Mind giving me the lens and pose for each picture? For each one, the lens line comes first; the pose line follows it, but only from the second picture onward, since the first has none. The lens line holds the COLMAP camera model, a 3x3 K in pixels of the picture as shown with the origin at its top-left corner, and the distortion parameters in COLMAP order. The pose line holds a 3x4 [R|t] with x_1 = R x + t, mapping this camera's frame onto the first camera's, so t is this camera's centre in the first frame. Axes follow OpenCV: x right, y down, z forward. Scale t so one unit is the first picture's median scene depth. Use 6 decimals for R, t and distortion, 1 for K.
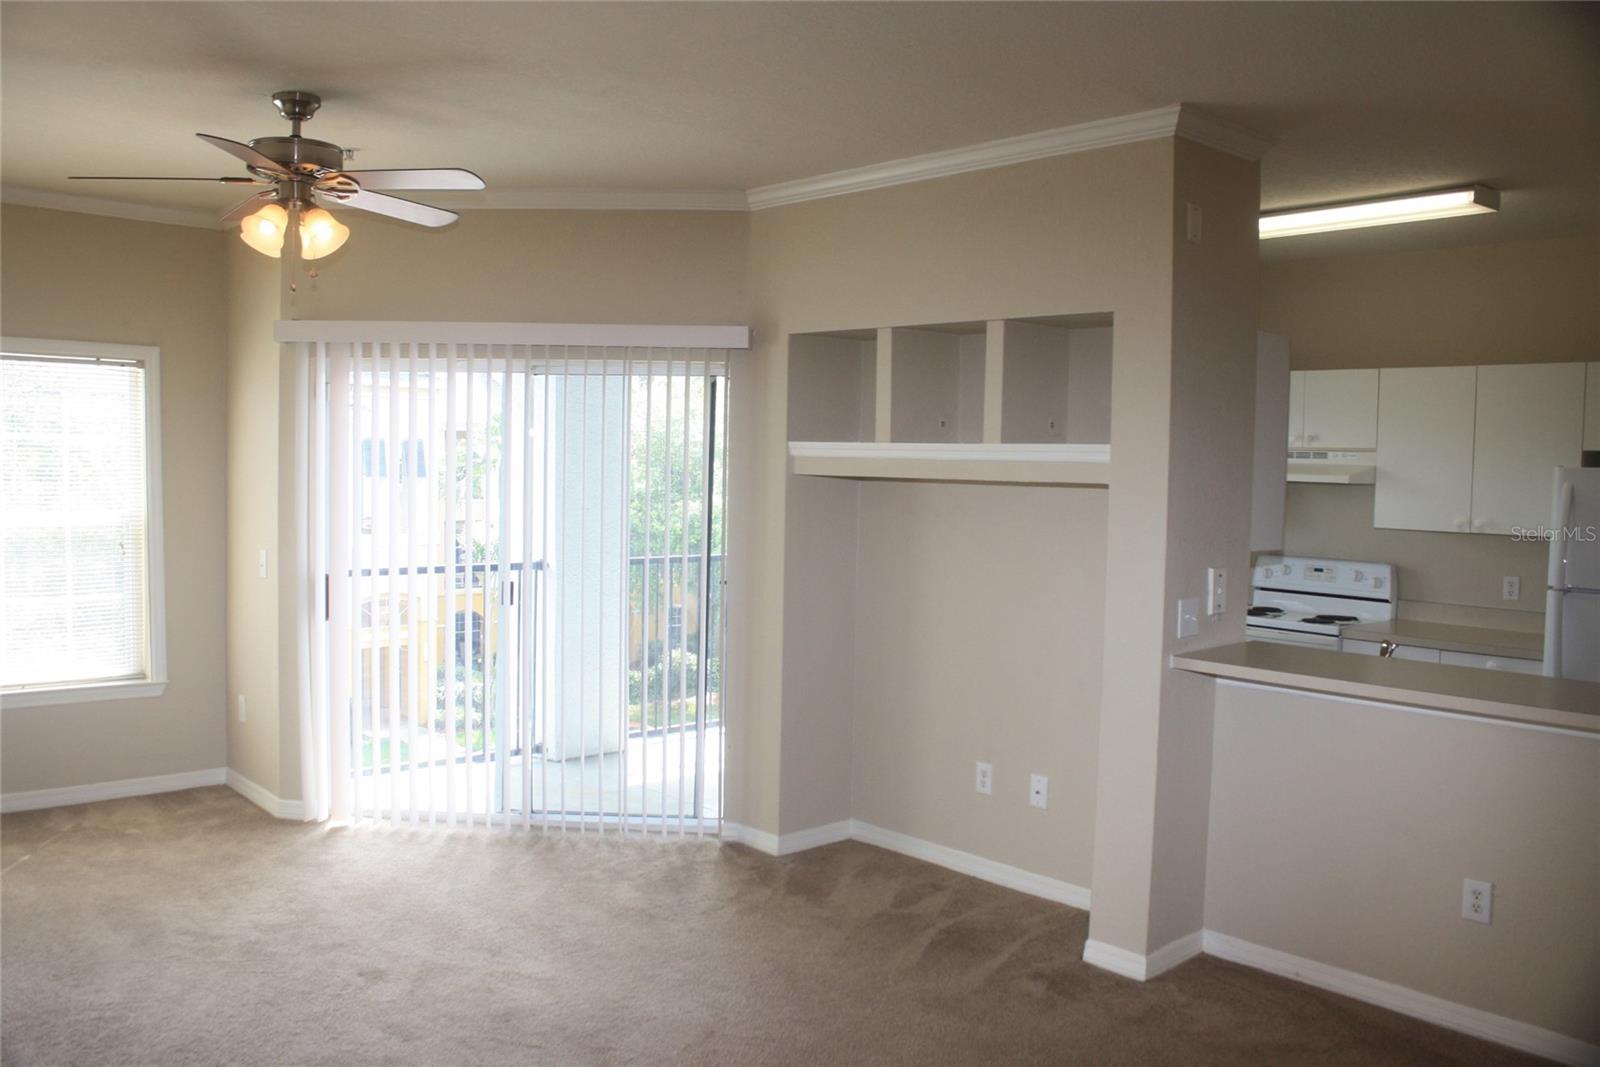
lens RADIAL K [[1357.1, 0, 801.3], [0, 1357.1, 535.3], [0, 0, 1]] dist [-0.156063, 0.123275]
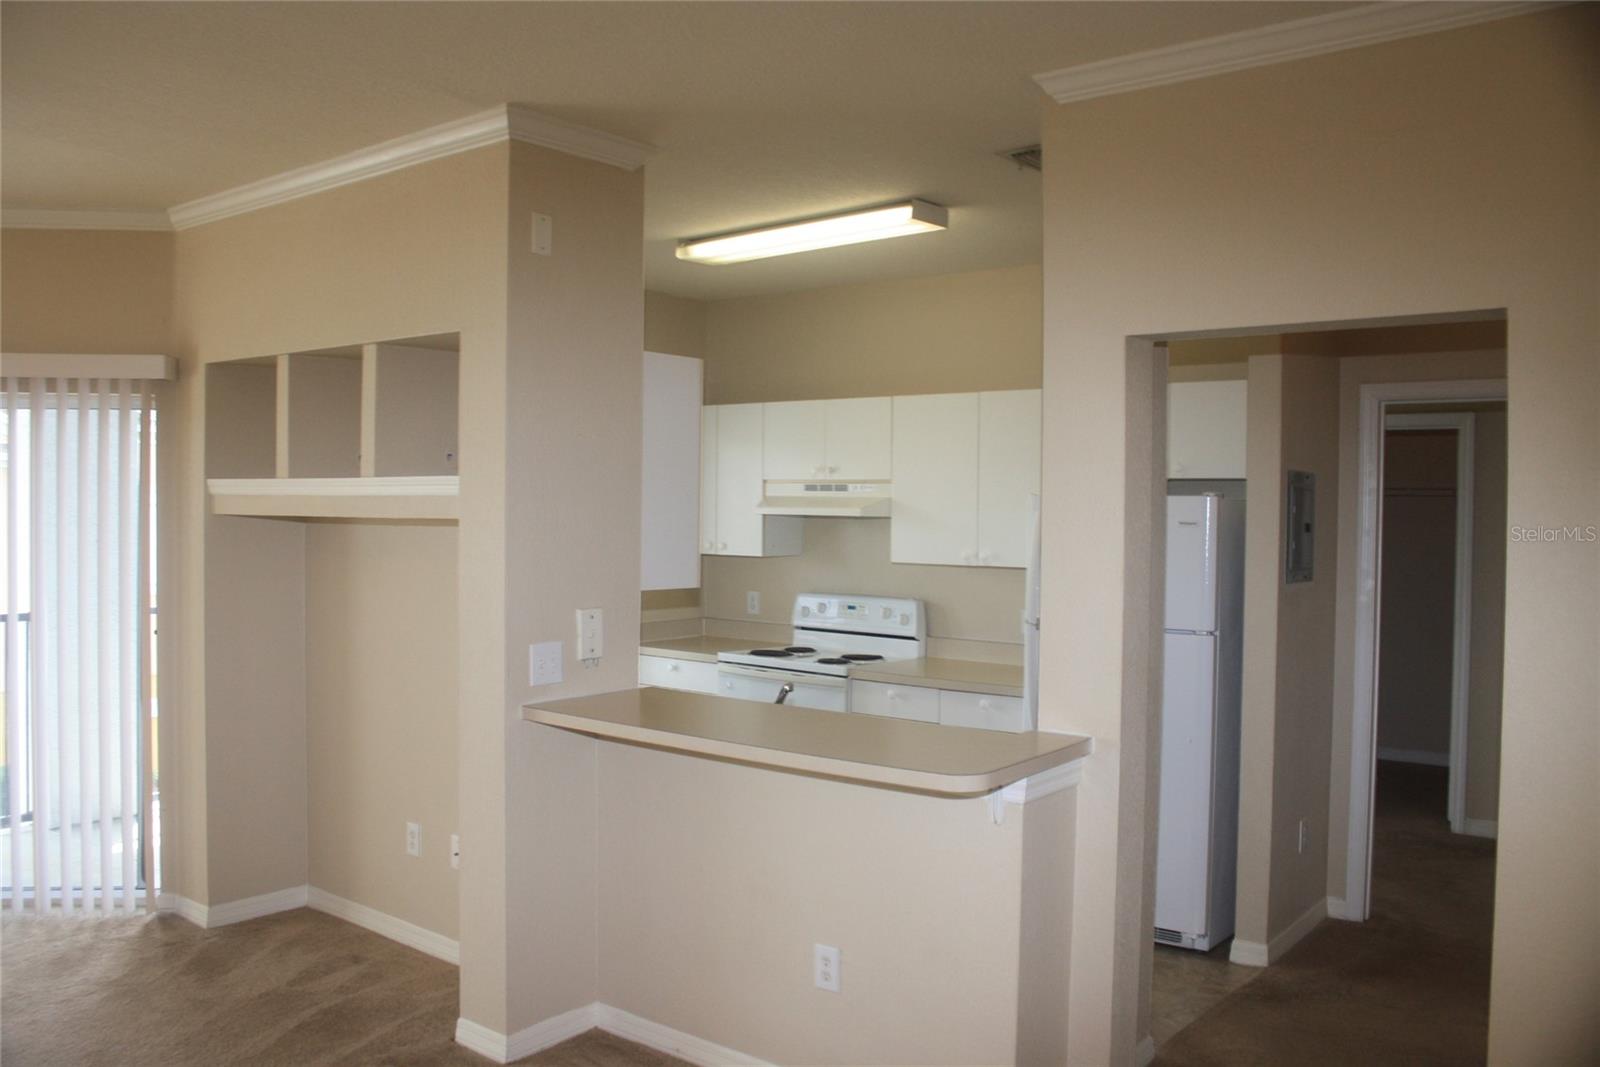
lens RADIAL K [[1357.1, 0, 794.9], [0, 1357.1, 534.7], [0, 0, 1]] dist [-0.156063, 0.123275]
pose [[0.987957, -0.012390, 0.154231, 0.245074], [0.017223, 0.999400, -0.030044, 0.002973], [-0.153767, 0.032338, 0.987578, 0.046682]]
